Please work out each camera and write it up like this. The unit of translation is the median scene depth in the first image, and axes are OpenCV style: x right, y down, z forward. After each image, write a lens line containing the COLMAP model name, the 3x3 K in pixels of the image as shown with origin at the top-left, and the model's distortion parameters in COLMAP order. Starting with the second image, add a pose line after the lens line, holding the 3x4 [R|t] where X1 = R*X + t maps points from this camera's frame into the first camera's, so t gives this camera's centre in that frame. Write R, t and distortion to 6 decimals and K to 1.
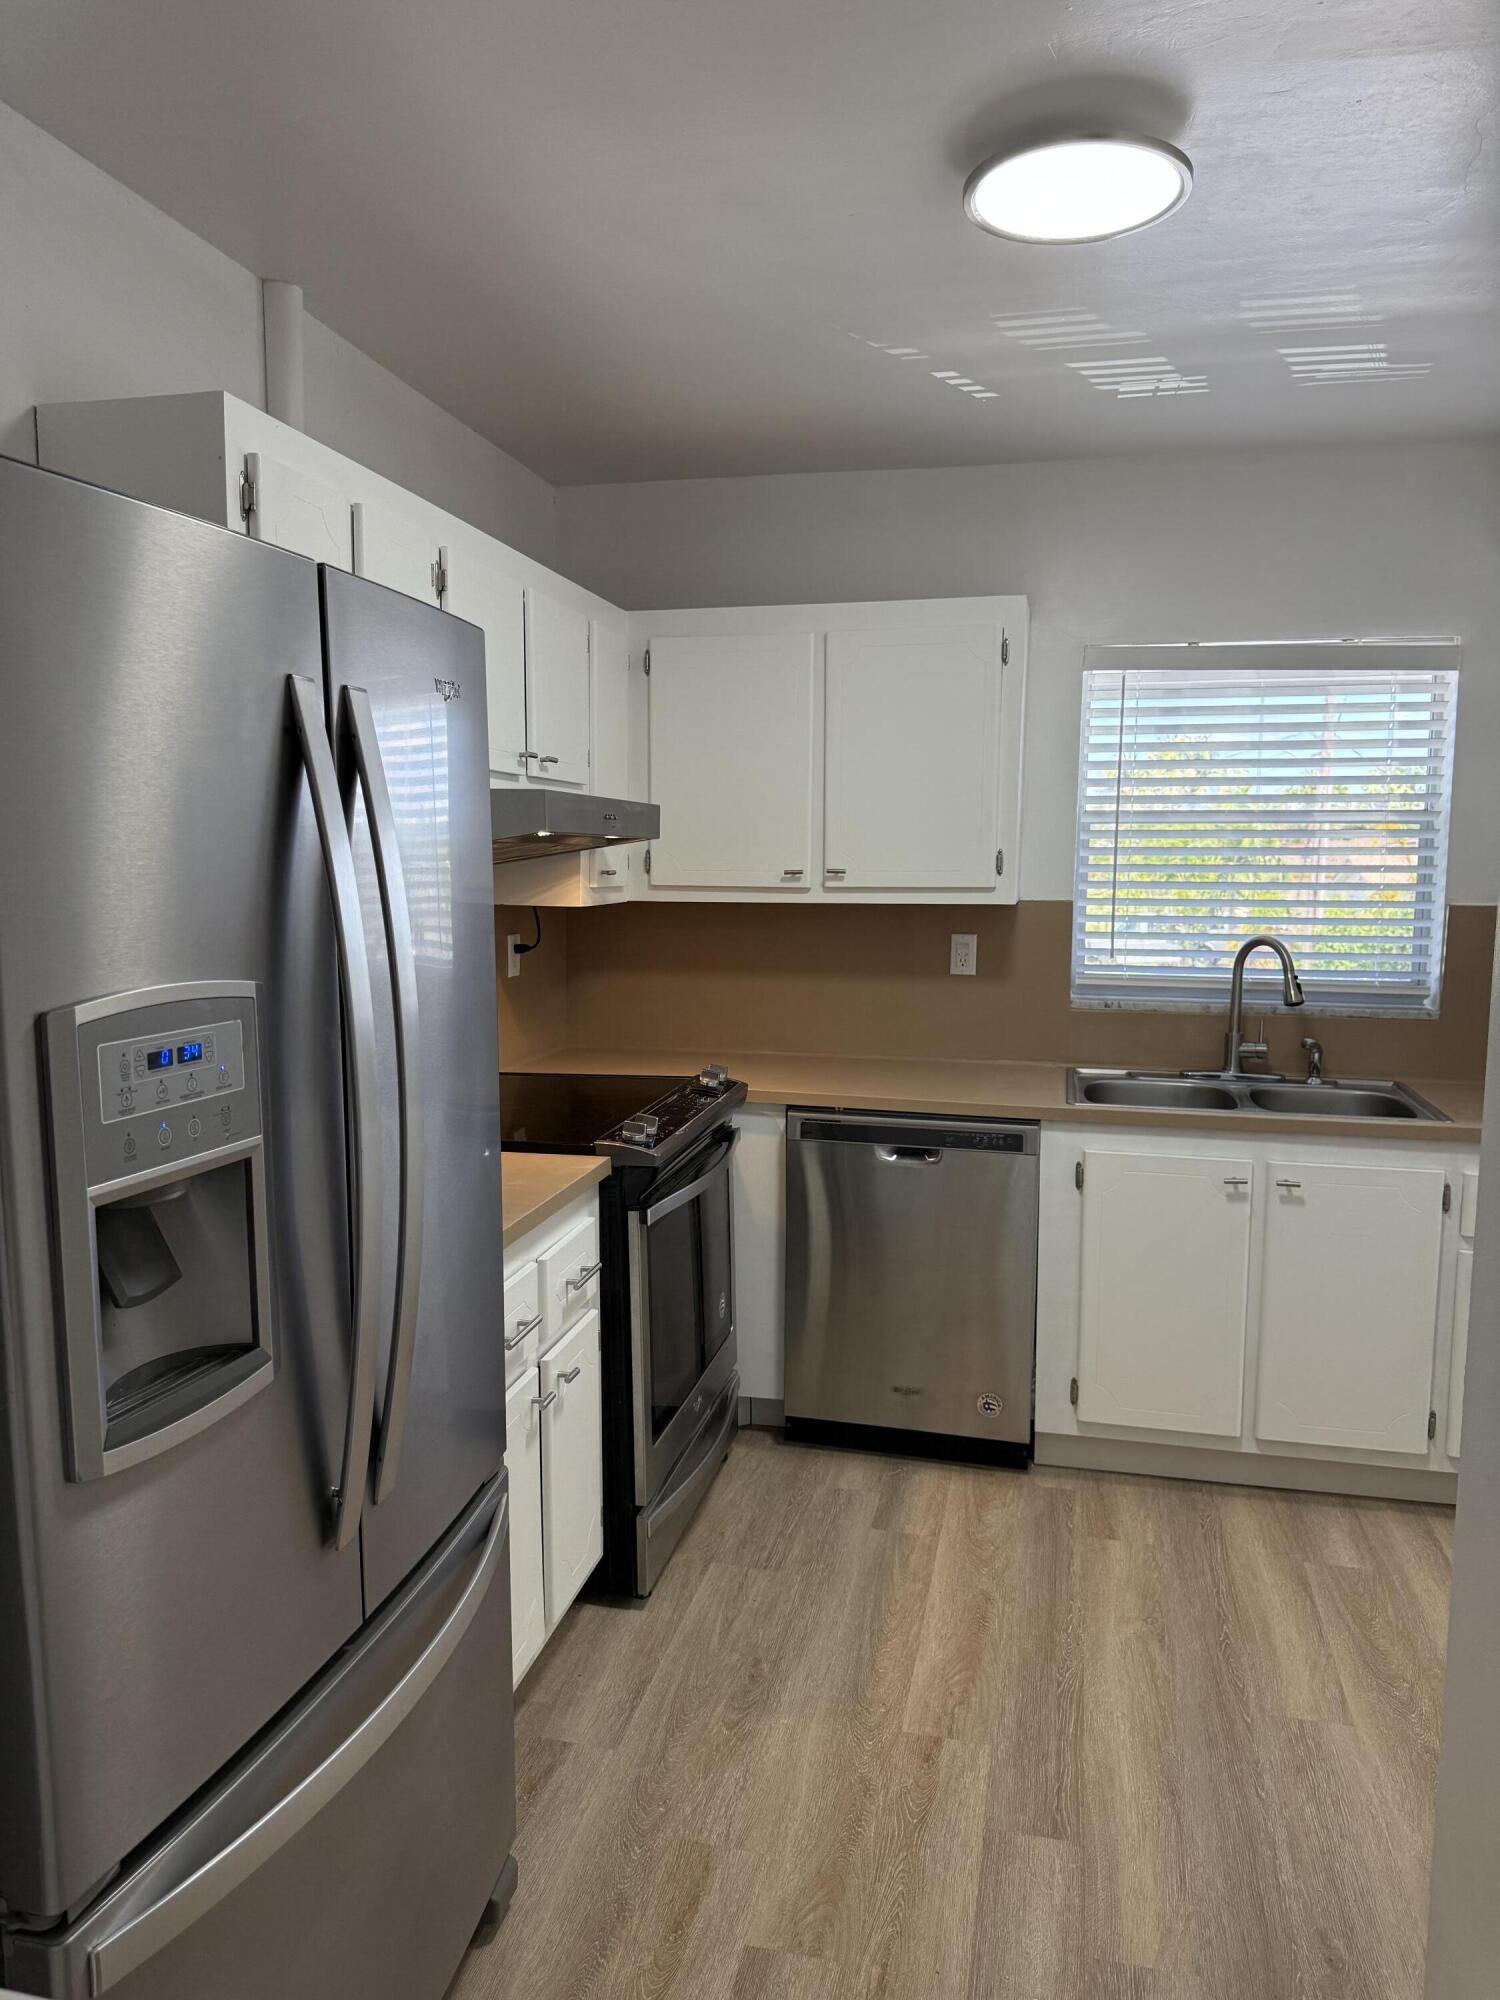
lens RADIAL K [[1417.5, 0, 744.0], [0, 1417.5, 1004.3], [0, 0, 1]] dist [0.036394, -0.041916]
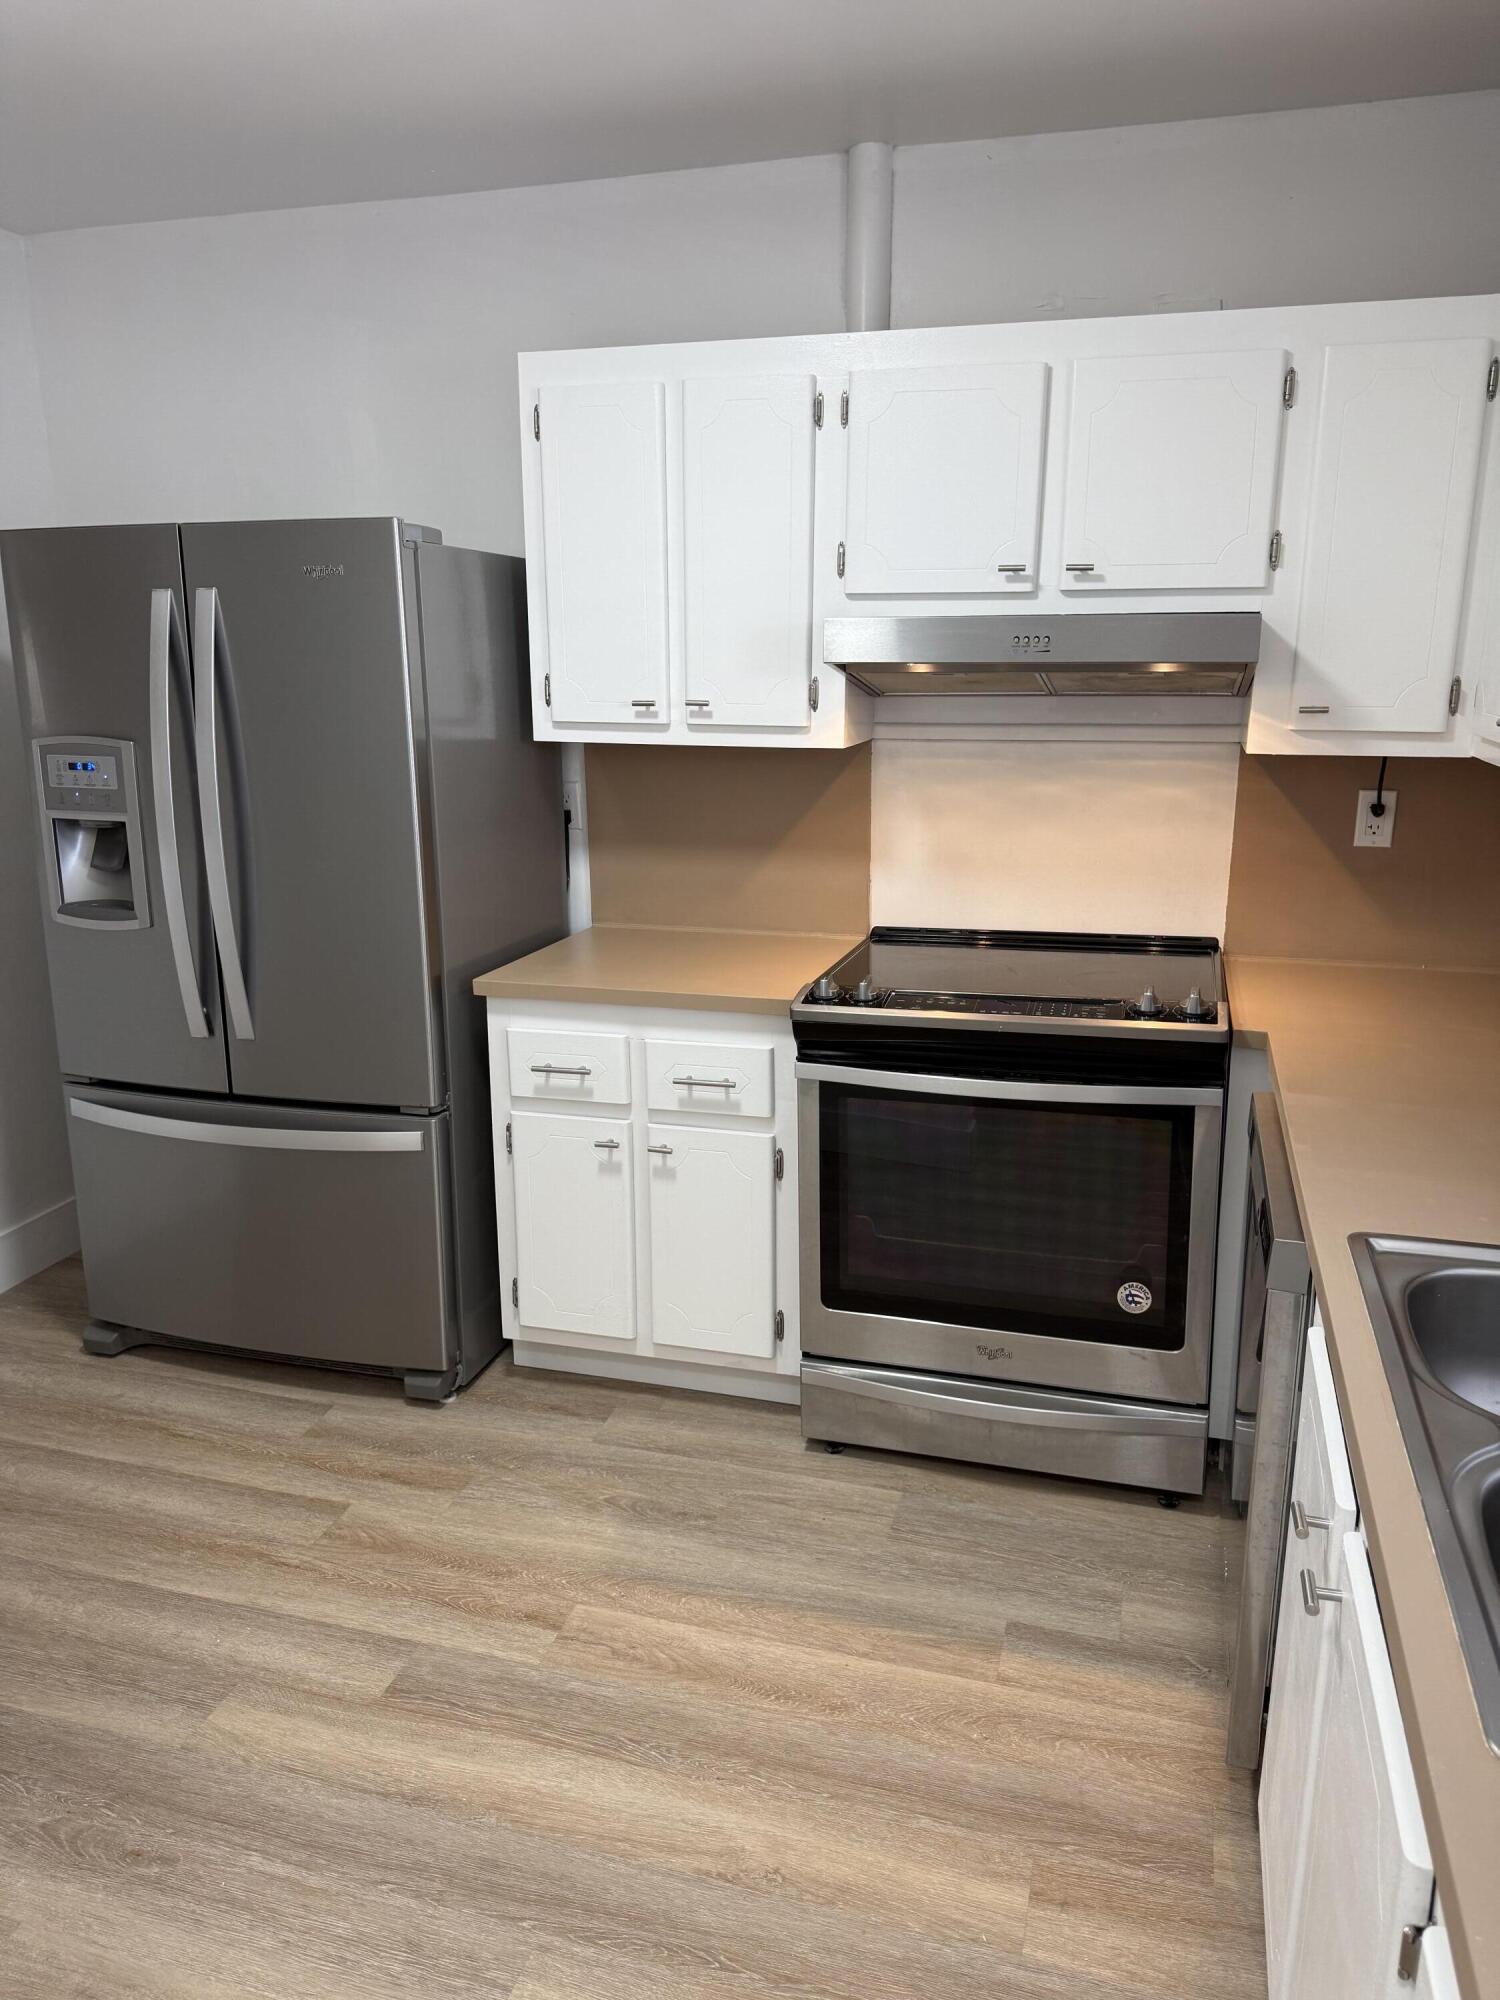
lens RADIAL K [[1417.5, 0, 748.5], [0, 1417.5, 999.8], [0, 0, 1]] dist [0.036394, -0.041916]
pose [[-0.059064, 0.237526, -0.969584, 0.834615], [-0.106112, 0.964283, 0.242691, -0.122750], [0.992598, 0.117219, -0.031750, 0.962282]]
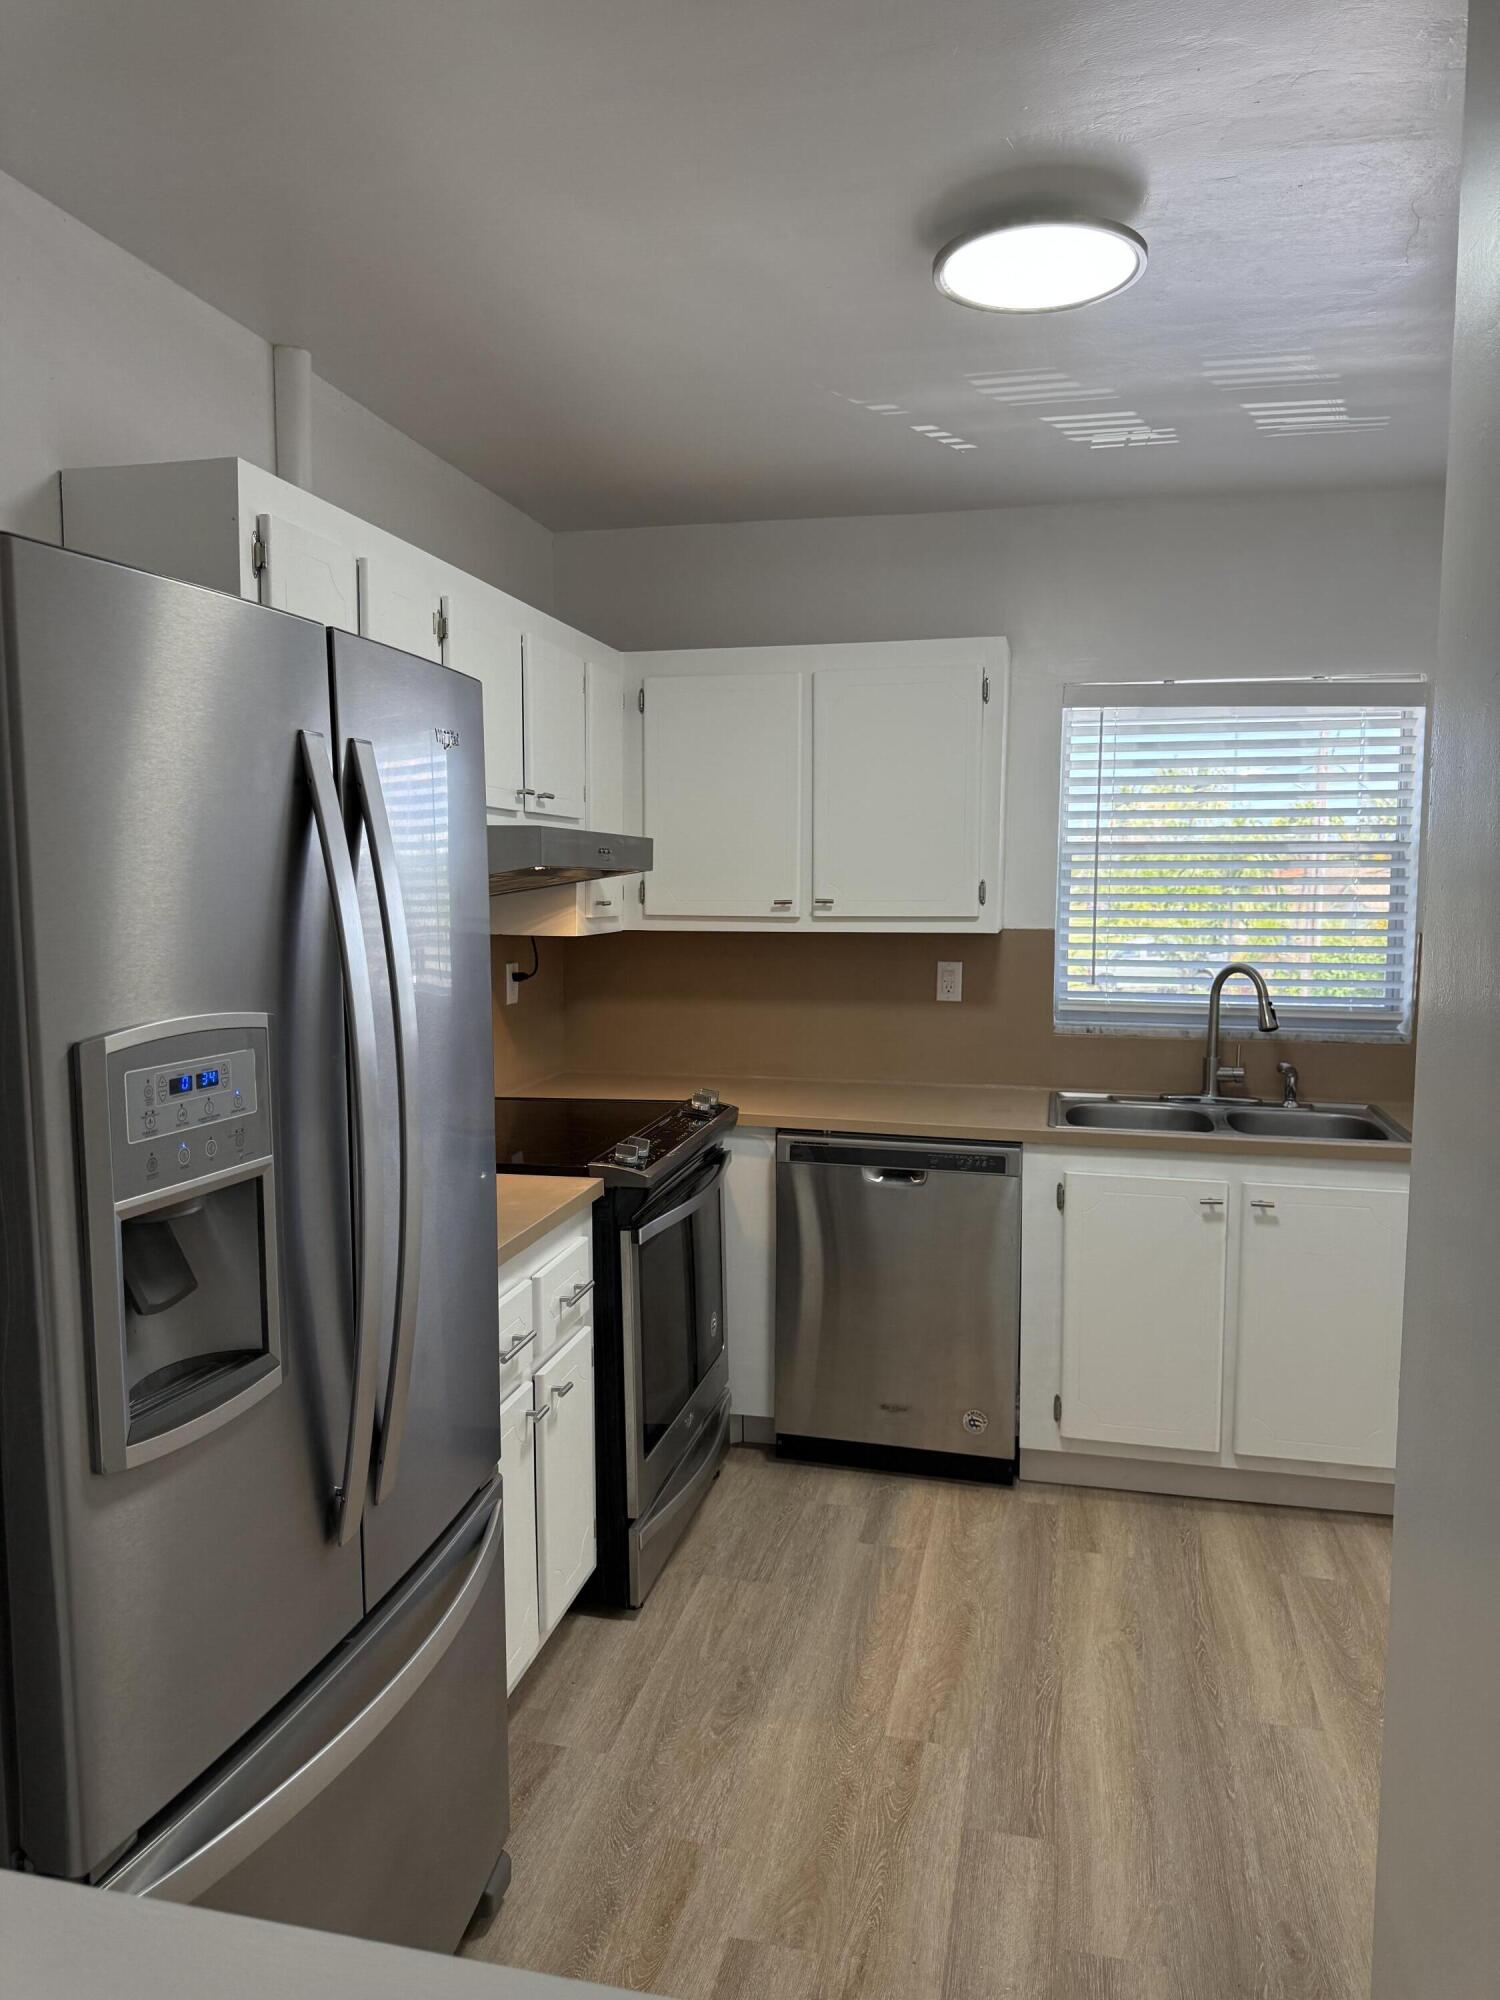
lens RADIAL K [[1417.5, 0, 742.2], [0, 1417.5, 996.1], [0, 0, 1]] dist [0.036394, -0.041916]
pose [[0.999995, -0.002167, -0.002427, 0.009895], [0.002110, 0.999727, -0.023278, -0.001395], [0.002477, 0.023272, 0.999726, -0.038986]]
